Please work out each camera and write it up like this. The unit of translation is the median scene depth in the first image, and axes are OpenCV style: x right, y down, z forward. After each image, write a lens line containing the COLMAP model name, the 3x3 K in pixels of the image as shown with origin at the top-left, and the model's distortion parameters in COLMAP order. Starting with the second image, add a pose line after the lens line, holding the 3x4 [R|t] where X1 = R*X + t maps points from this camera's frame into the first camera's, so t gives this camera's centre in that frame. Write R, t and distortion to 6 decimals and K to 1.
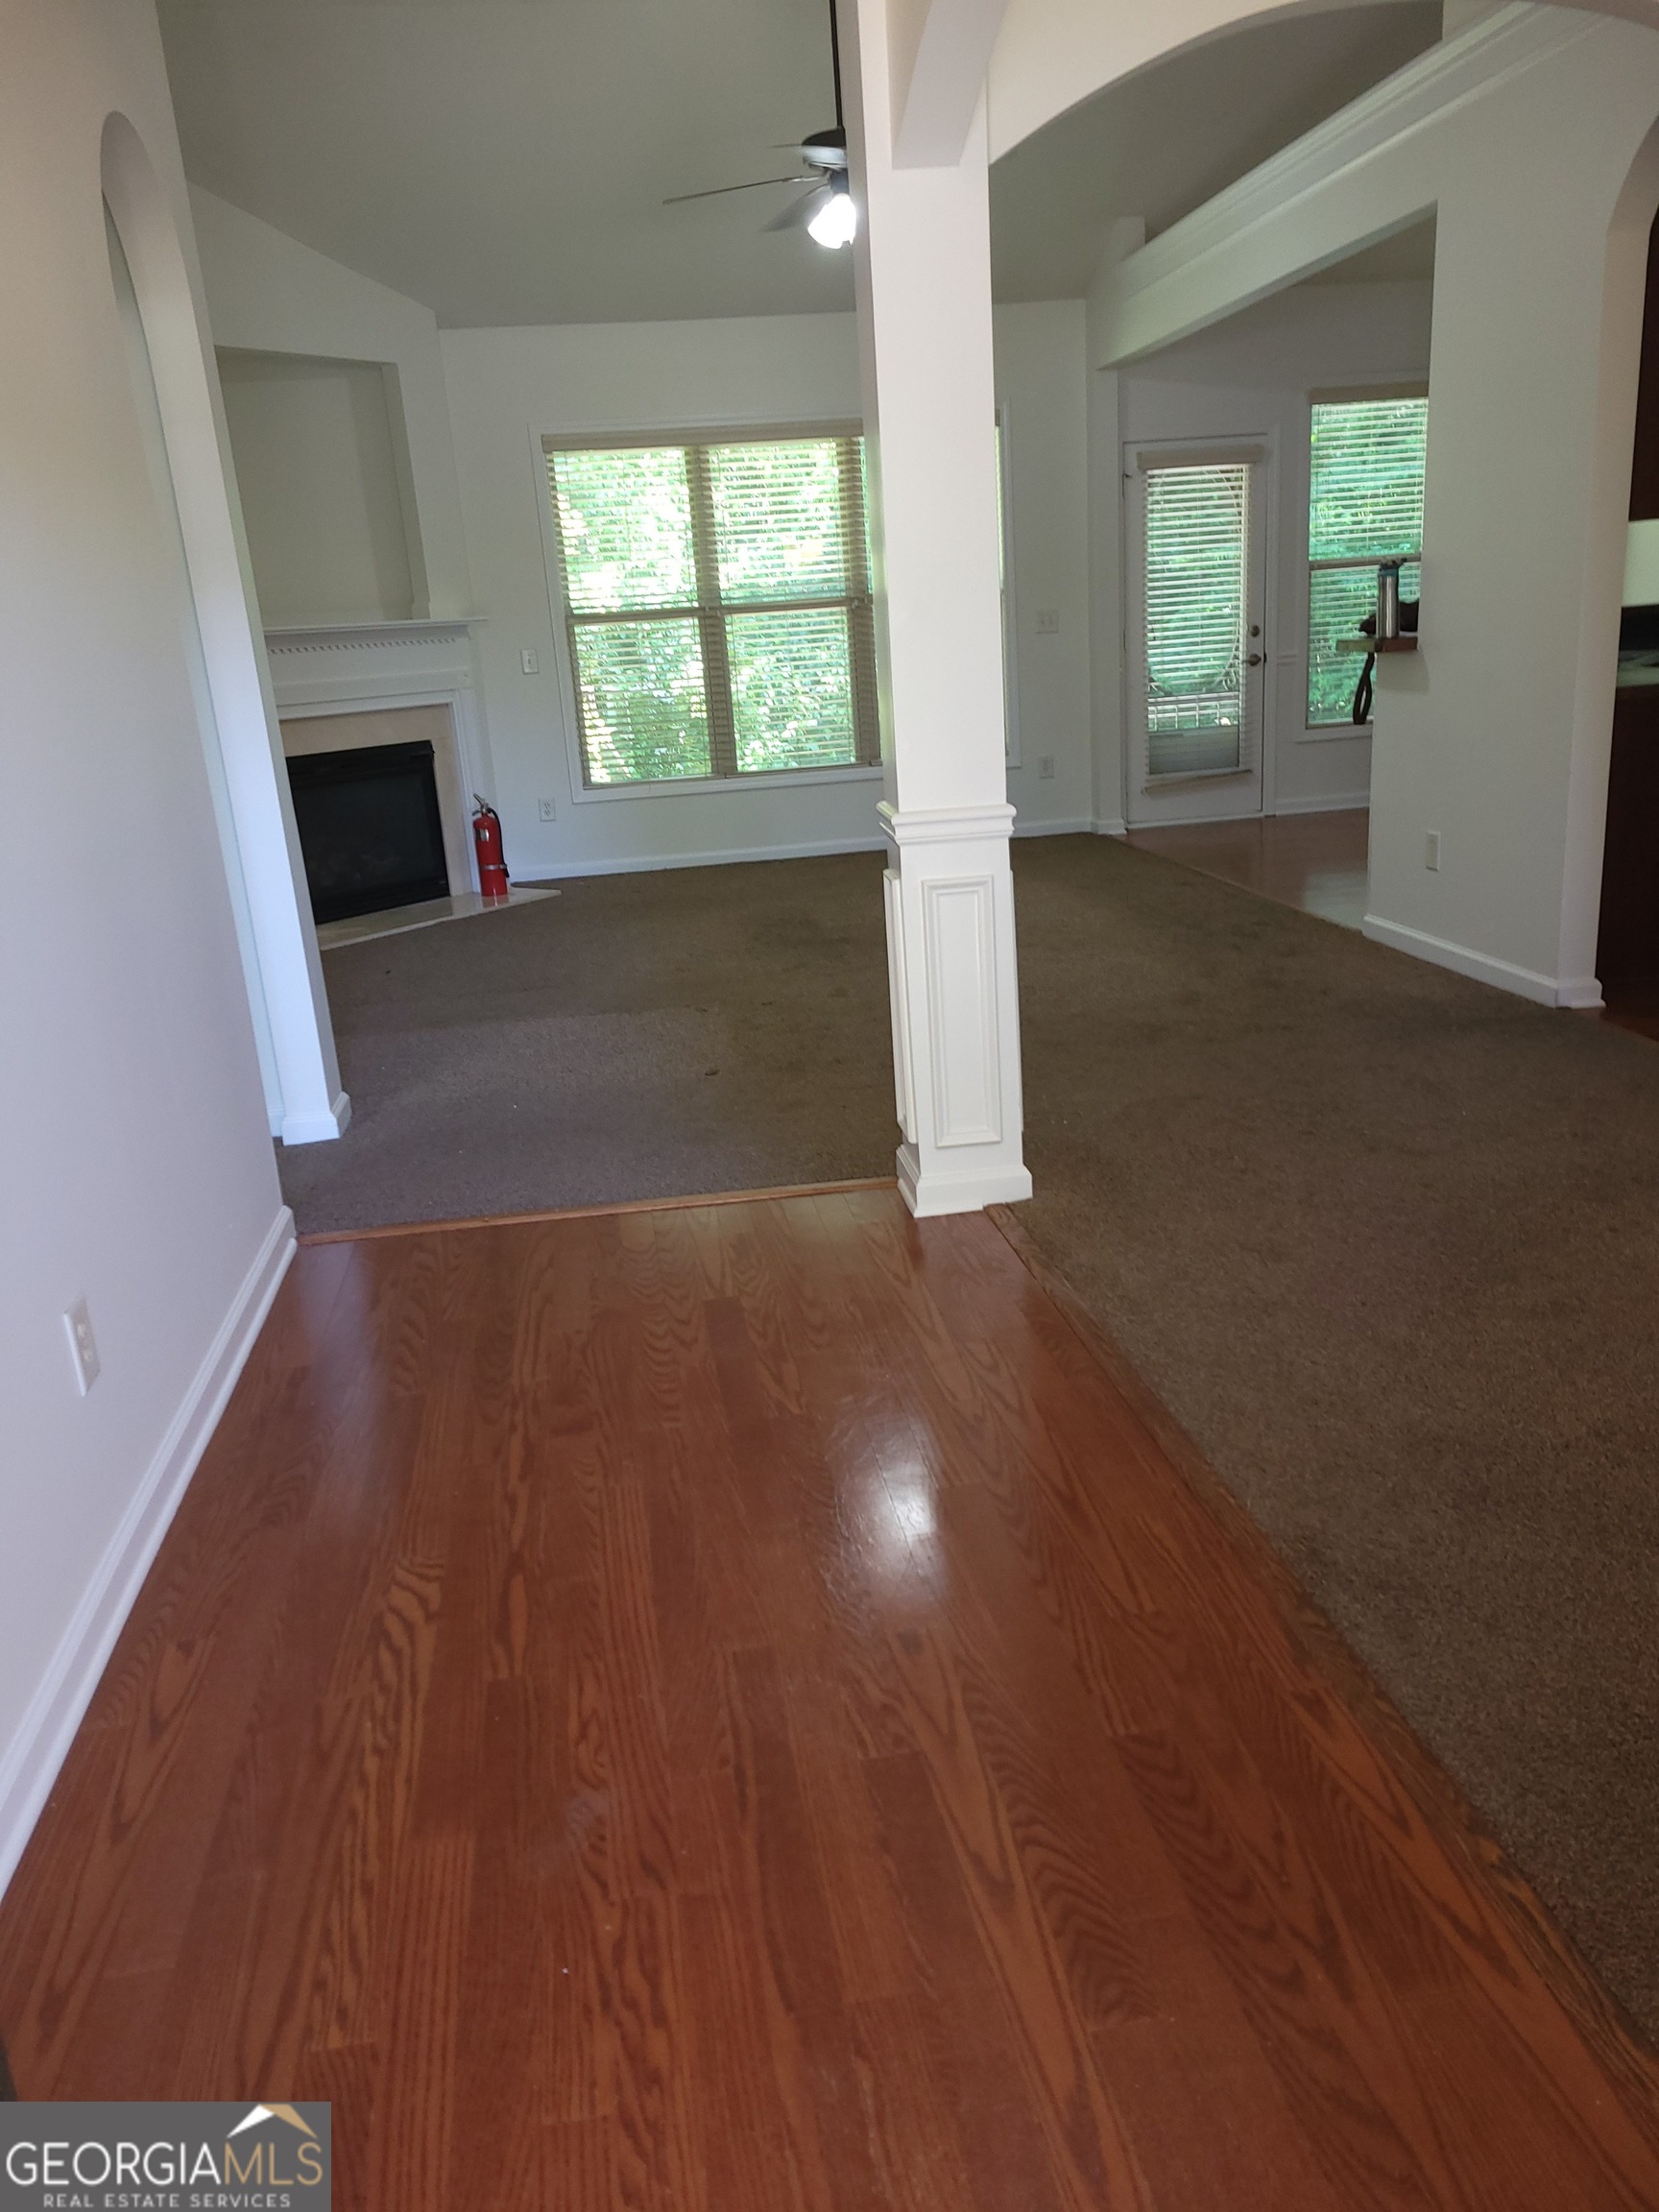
lens RADIAL K [[1728.2, 0, 829.5], [0, 1728.2, 1106.0], [0, 0, 1]] dist [0.046365, 0.000271]
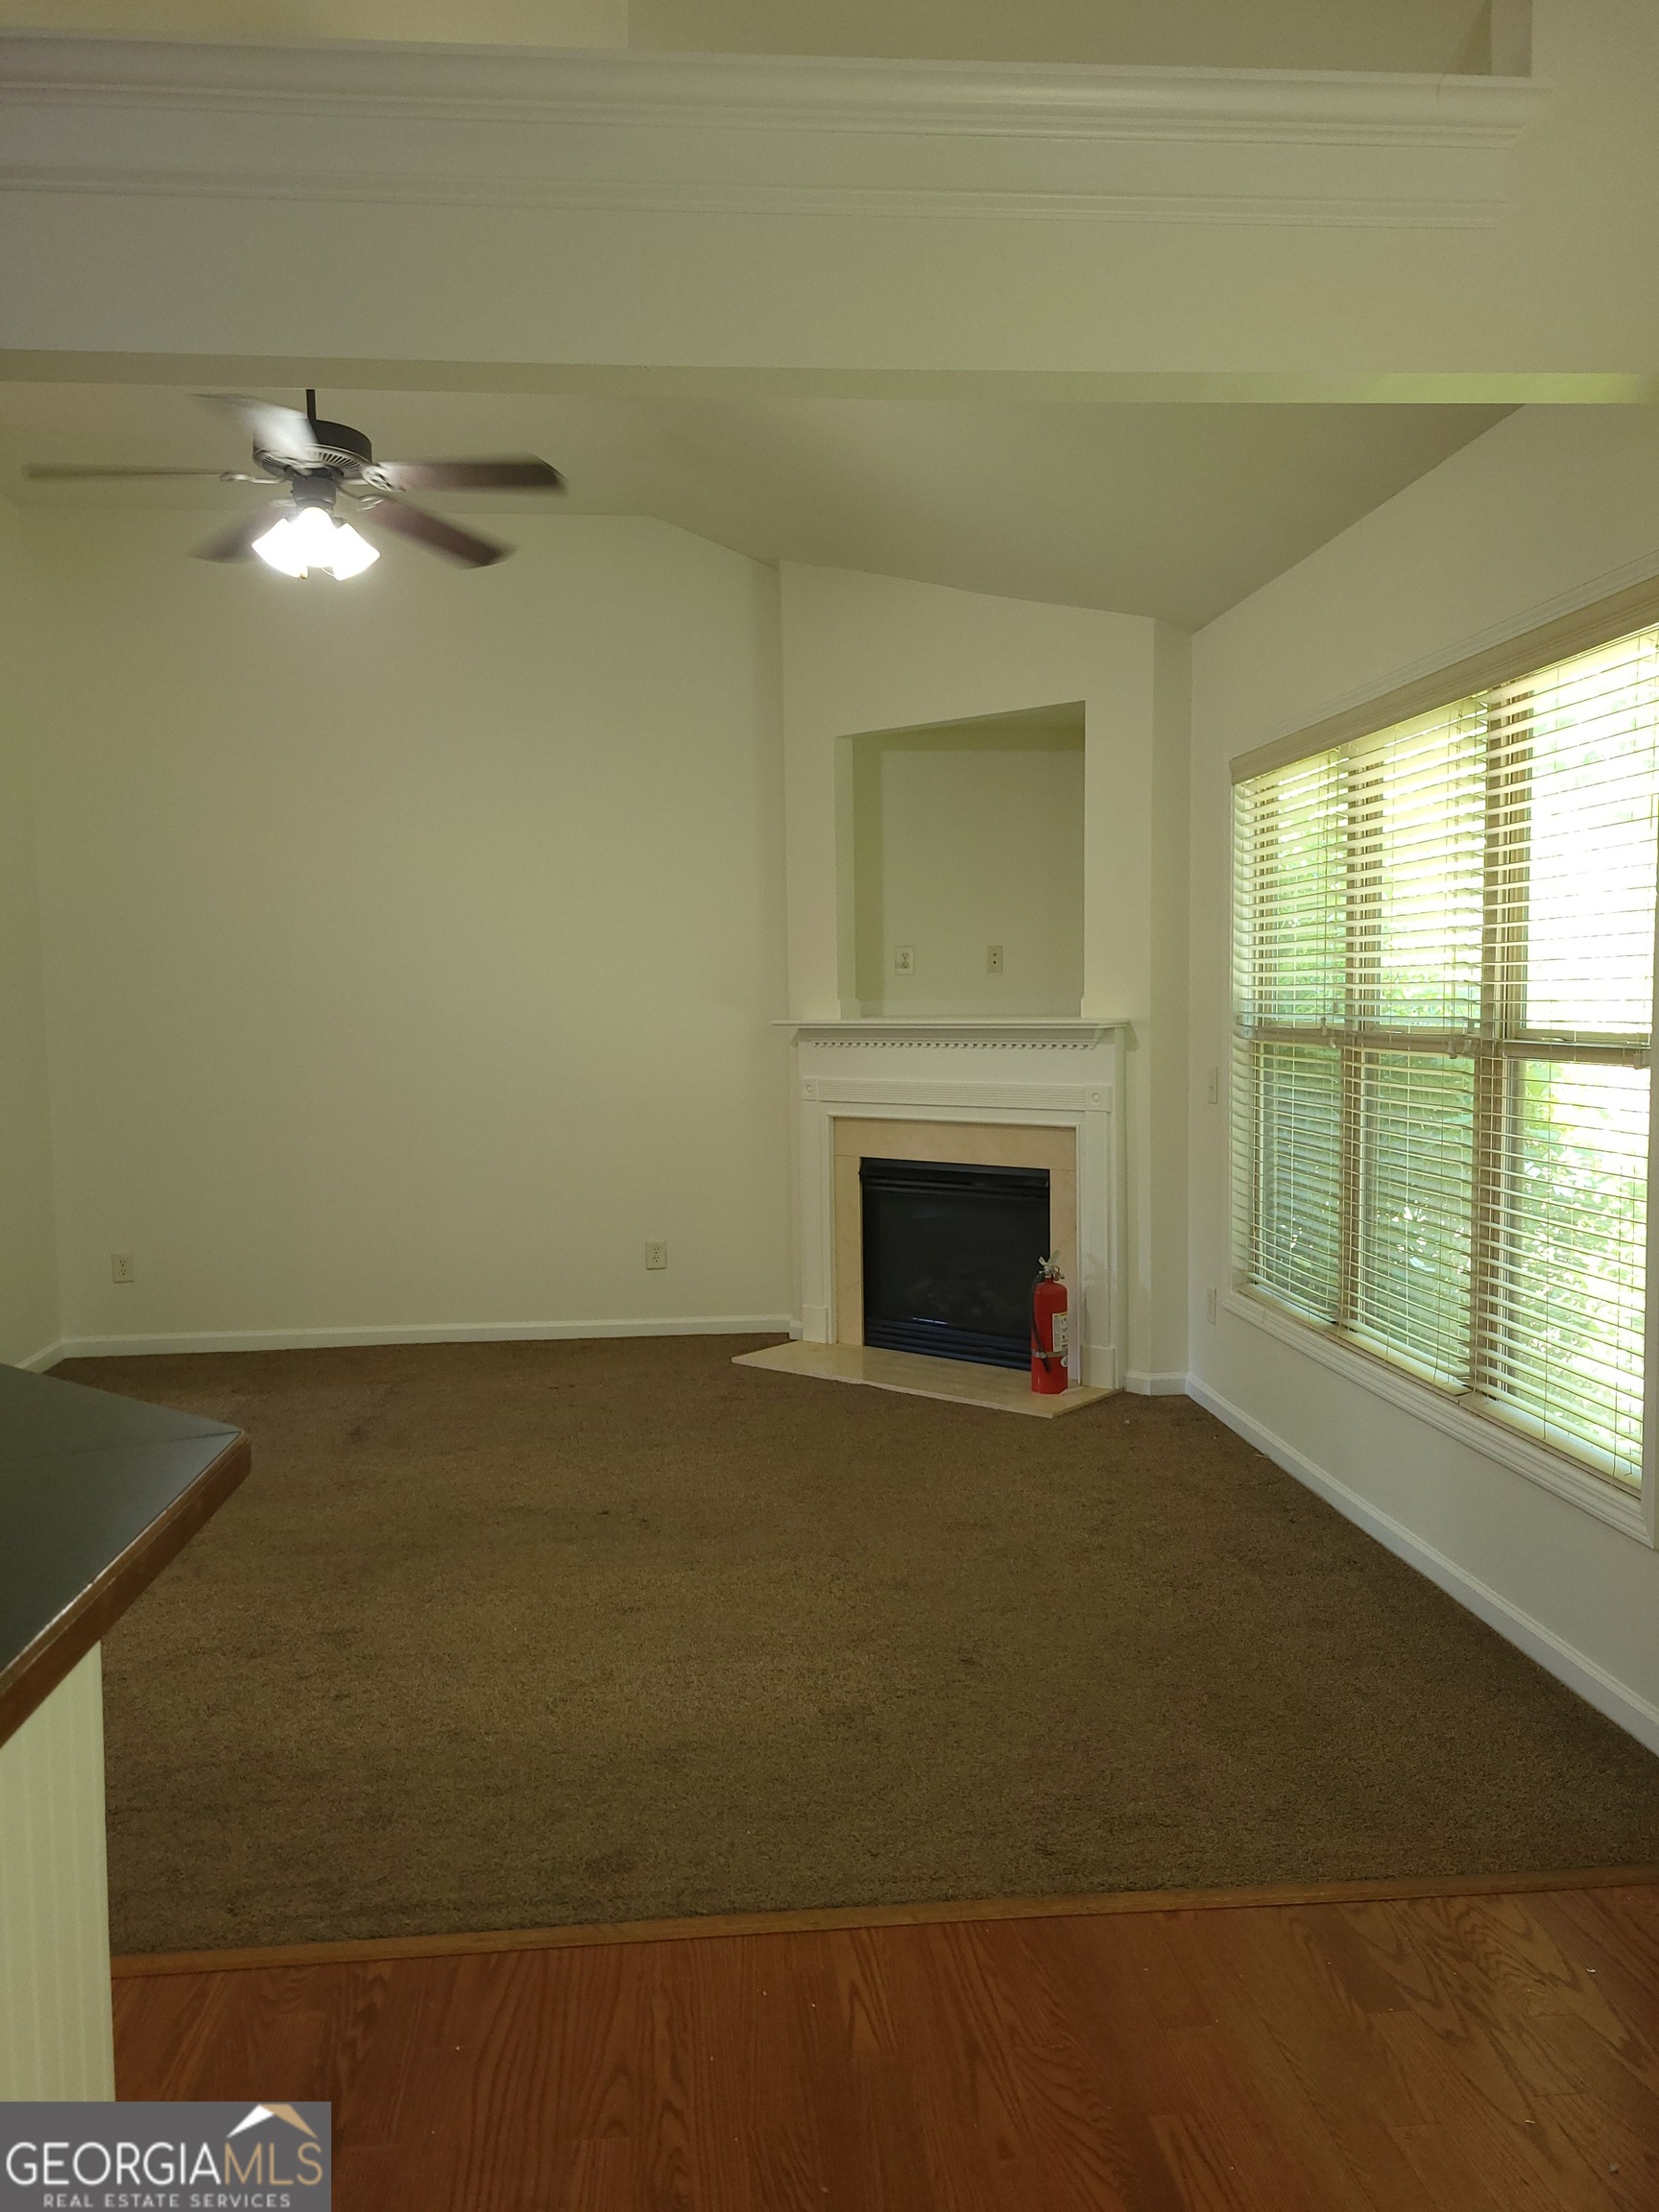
lens RADIAL K [[1646.0, 0, 829.5], [0, 1646.0, 1106.0], [0, 0, 1]] dist [0.076992, 0.002545]
pose [[-0.050618, 0.133144, -0.989803, 0.475082], [-0.258561, 0.955537, 0.141757, -0.308151], [0.964668, 0.263100, -0.013941, 0.888865]]
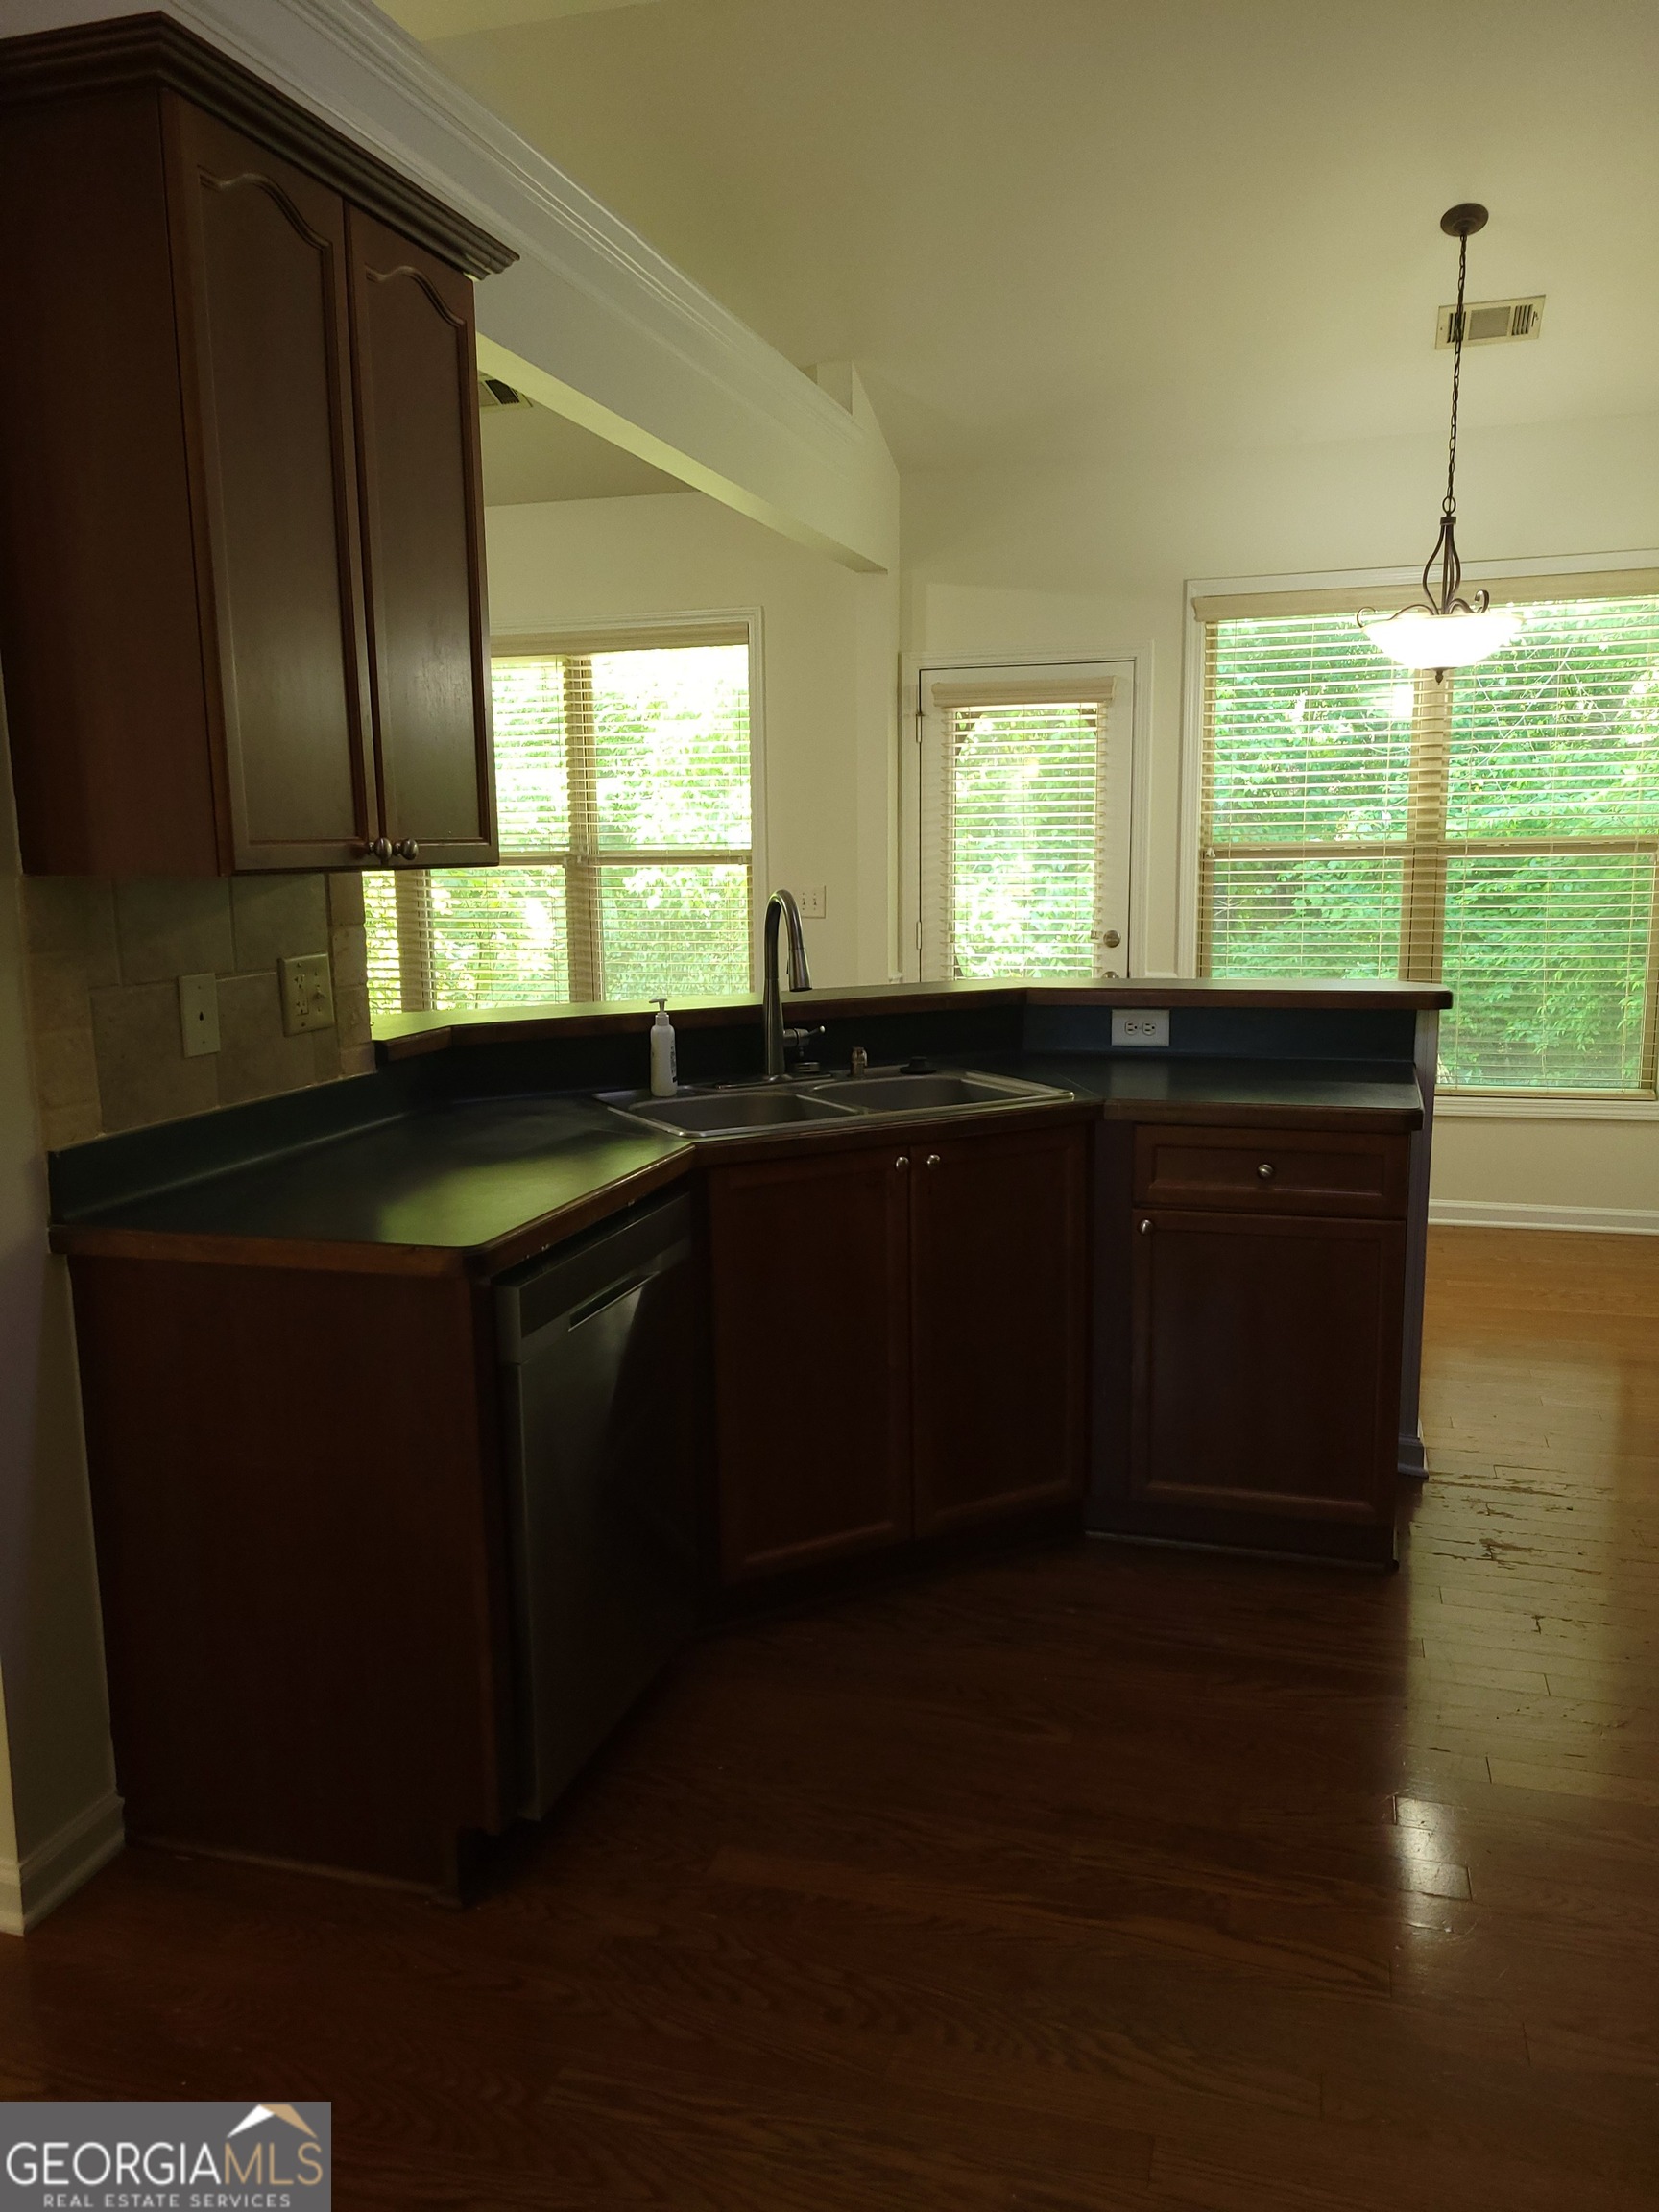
lens RADIAL K [[1680.3, 0, 733.6], [0, 1680.3, 1104.0], [0, 0, 1]] dist [0.057109, -0.003147]
pose [[0.879243, 0.130391, -0.458182, 0.455020], [-0.177284, 0.982288, -0.060662, -0.159895], [0.442157, 0.134565, 0.886786, 0.402926]]
